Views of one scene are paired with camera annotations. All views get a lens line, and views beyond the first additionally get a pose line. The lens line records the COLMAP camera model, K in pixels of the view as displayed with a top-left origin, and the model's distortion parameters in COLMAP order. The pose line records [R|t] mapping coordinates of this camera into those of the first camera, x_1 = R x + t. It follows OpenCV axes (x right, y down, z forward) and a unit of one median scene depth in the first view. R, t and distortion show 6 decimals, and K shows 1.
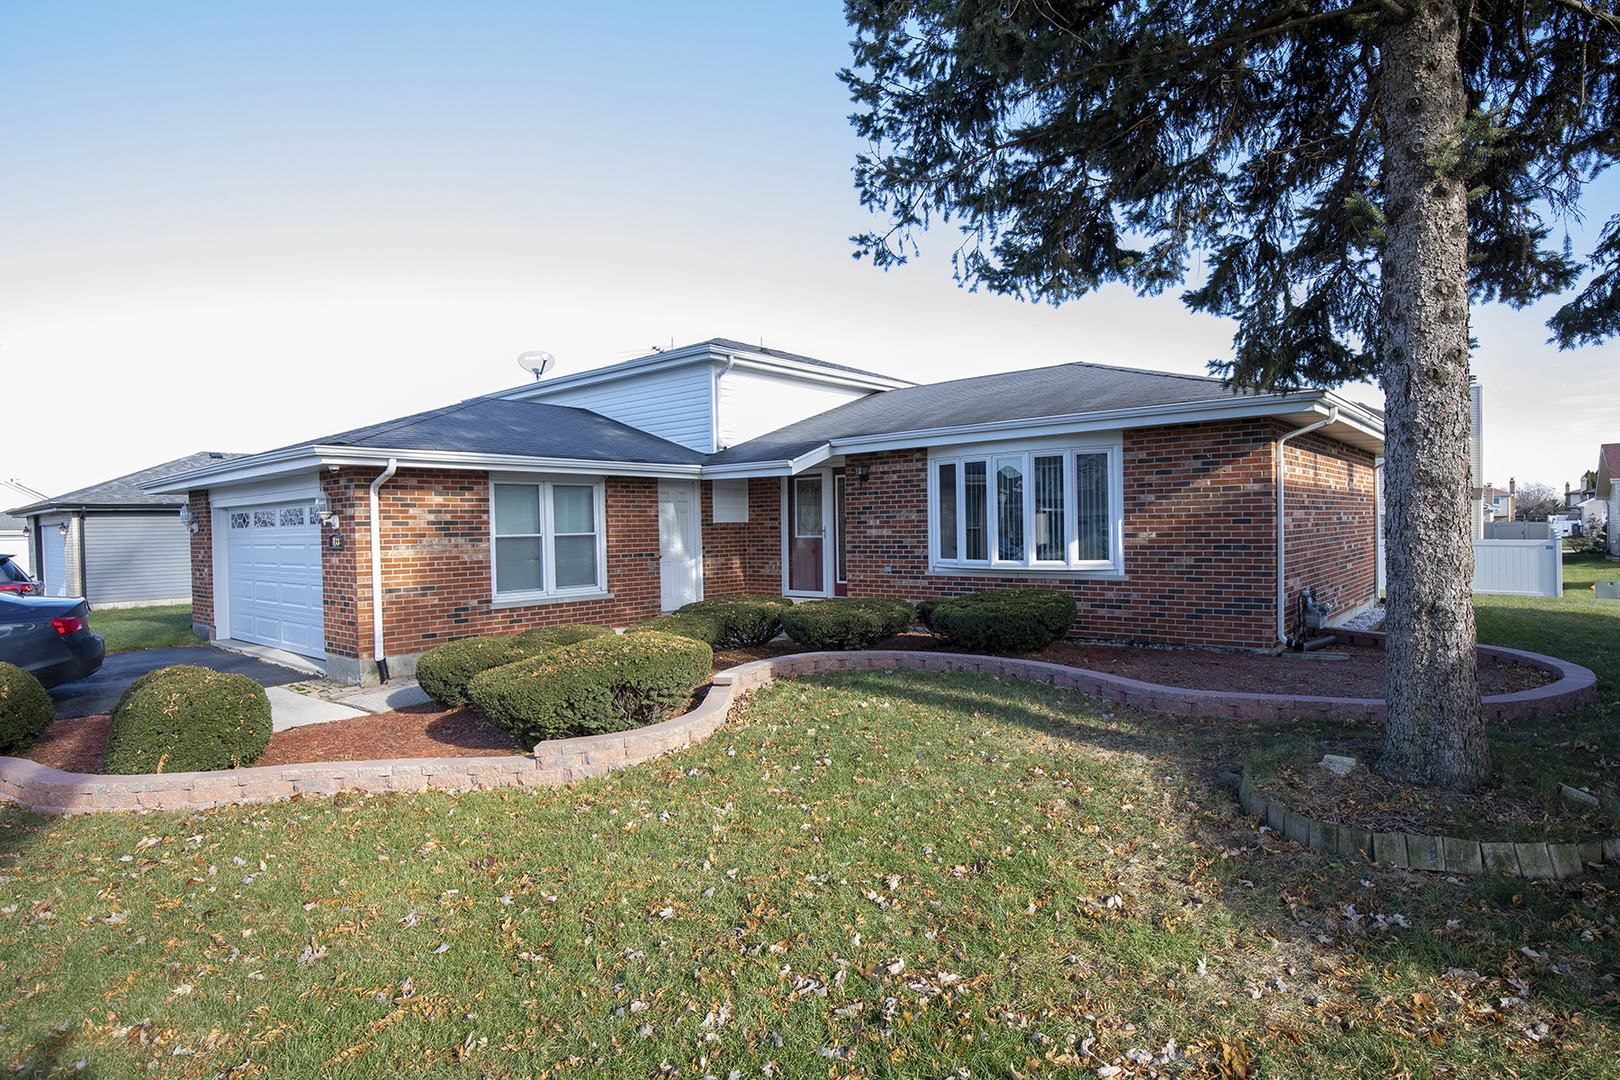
lens RADIAL K [[847.8, 0, 809.0], [0, 847.8, 547.2], [0, 0, 1]] dist [-0.024192, -0.000602]
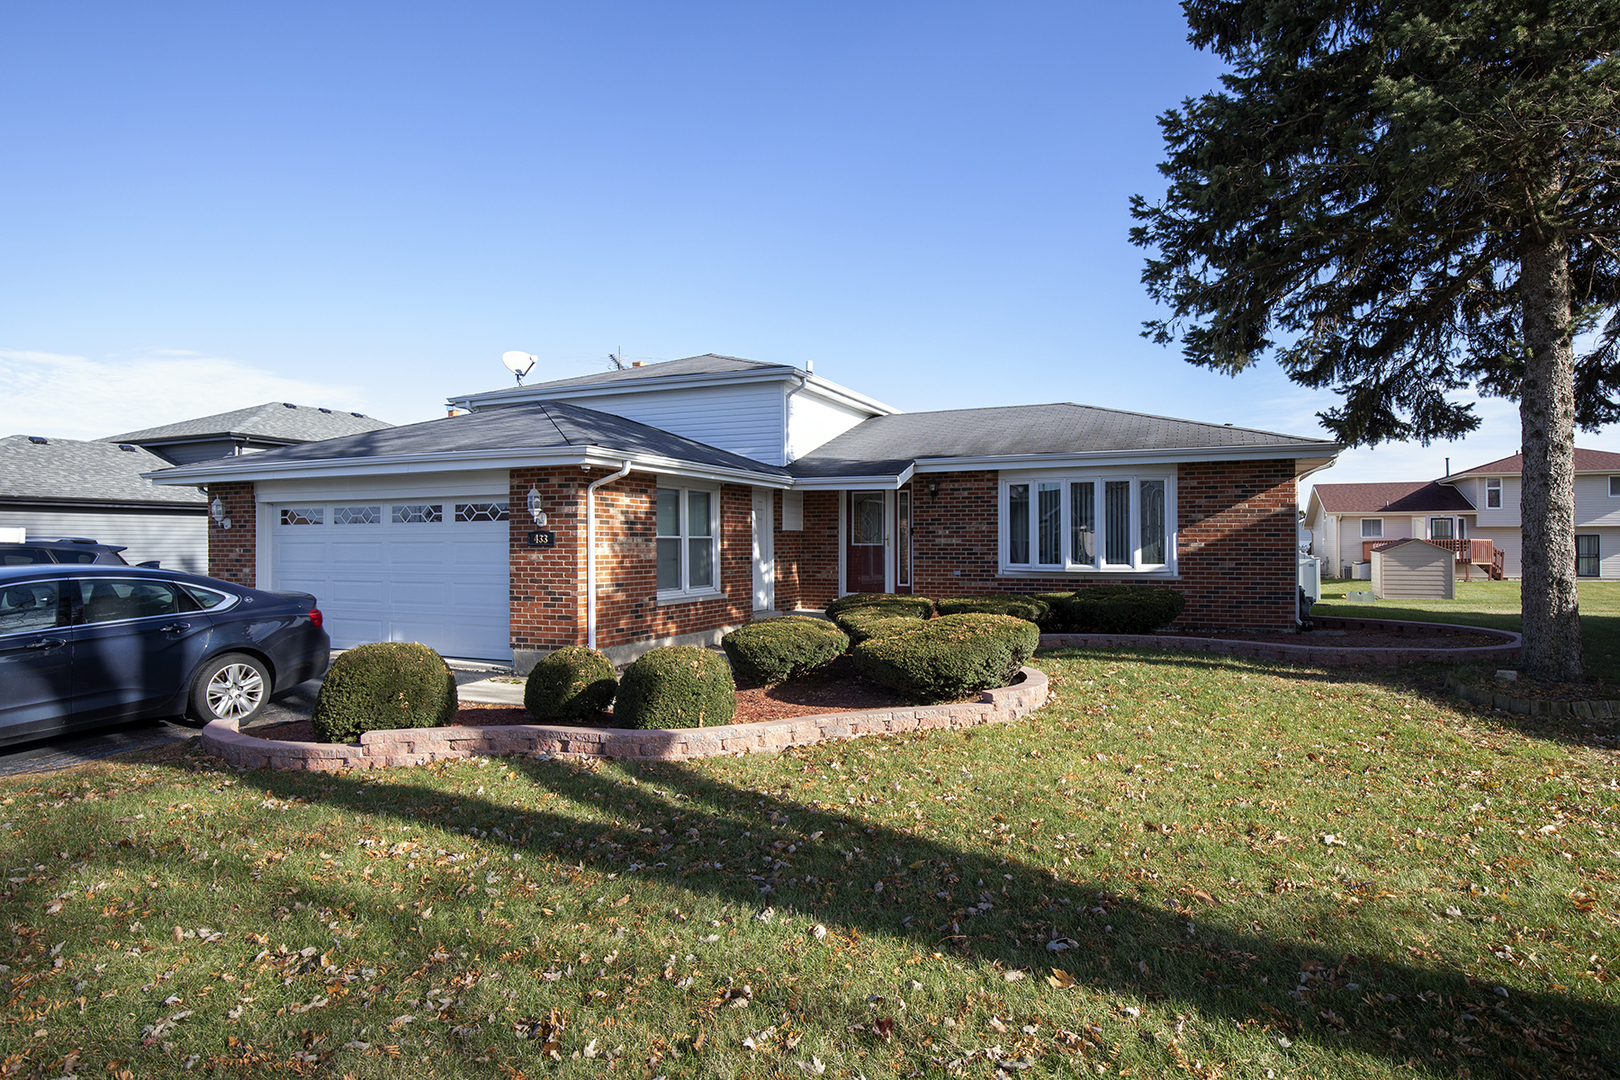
lens RADIAL K [[886.5, 0, 813.0], [0, 886.5, 539.0], [0, 0, 1]] dist [-0.018150, 0.000895]
pose [[0.957197, 0.018139, 0.288869, -0.547865], [-0.008985, 0.999416, -0.032982, 0.026209], [-0.289298, 0.028975, 0.956800, -0.128176]]
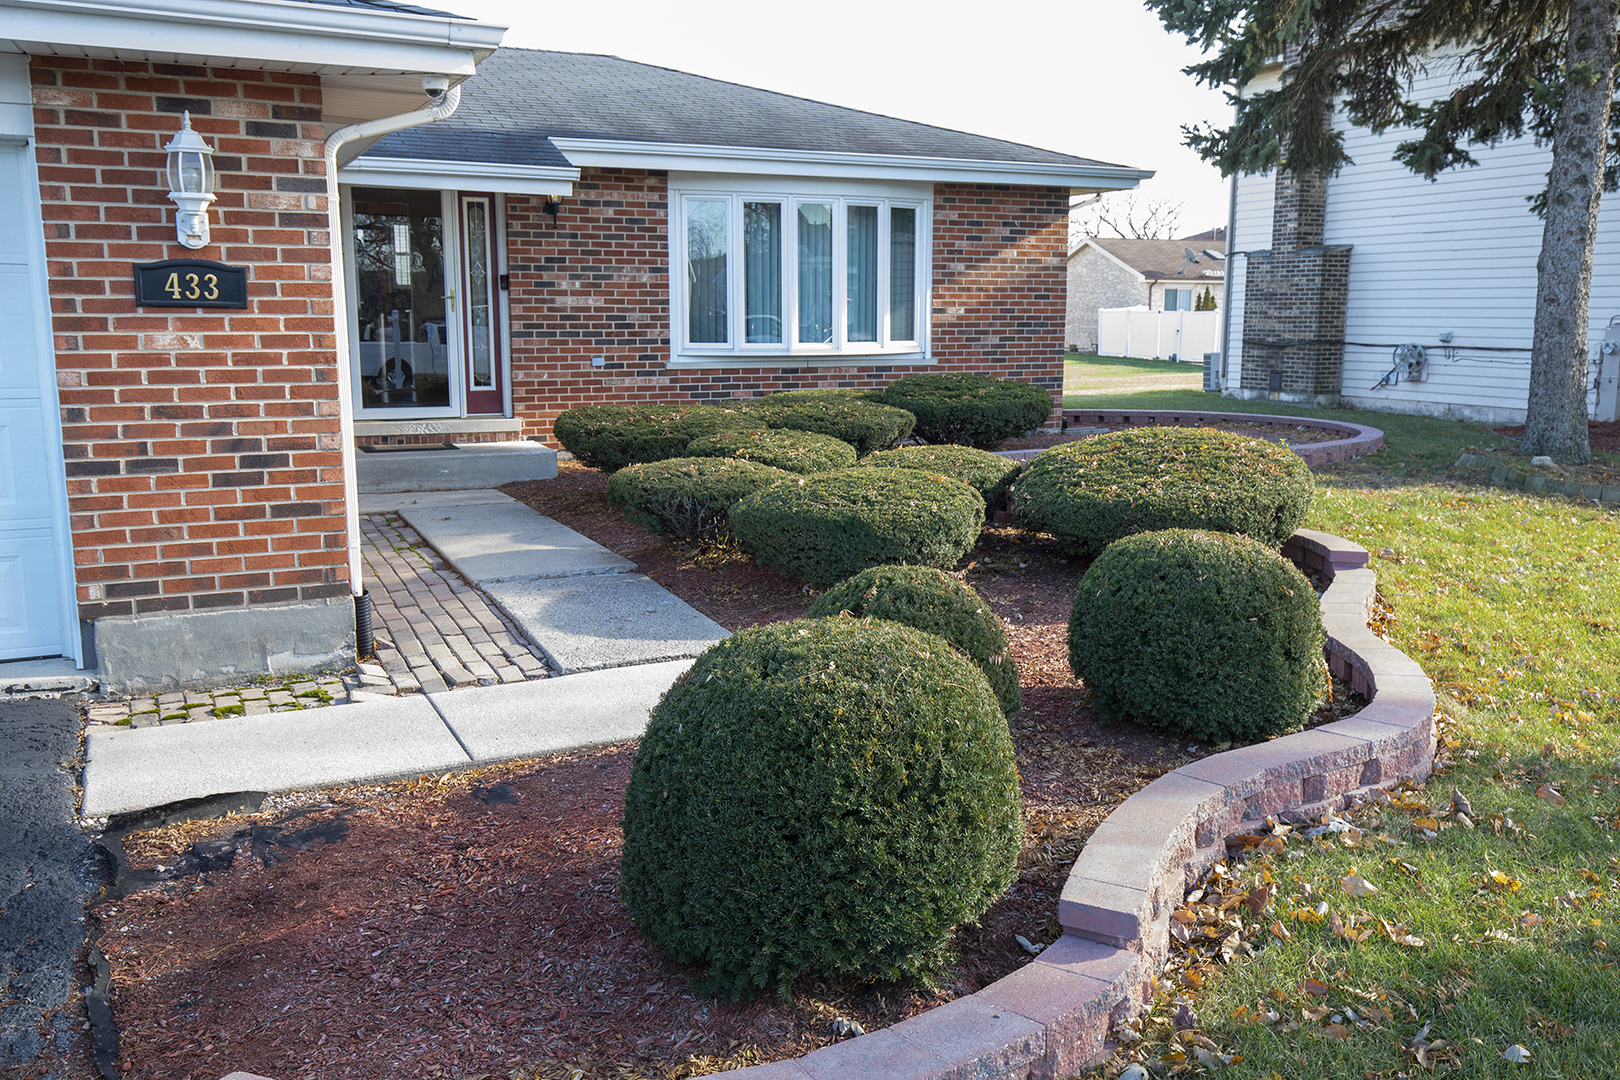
lens RADIAL K [[1410.3, 0, 809.5], [0, 1410.3, 545.9], [0, 0, 1]] dist [0.015515, 0.010704]
pose [[0.417809, -0.130912, 0.899054, -0.977186], [0.010878, 0.990214, 0.139131, 0.021185], [-0.908470, -0.048351, 0.415145, 0.513155]]
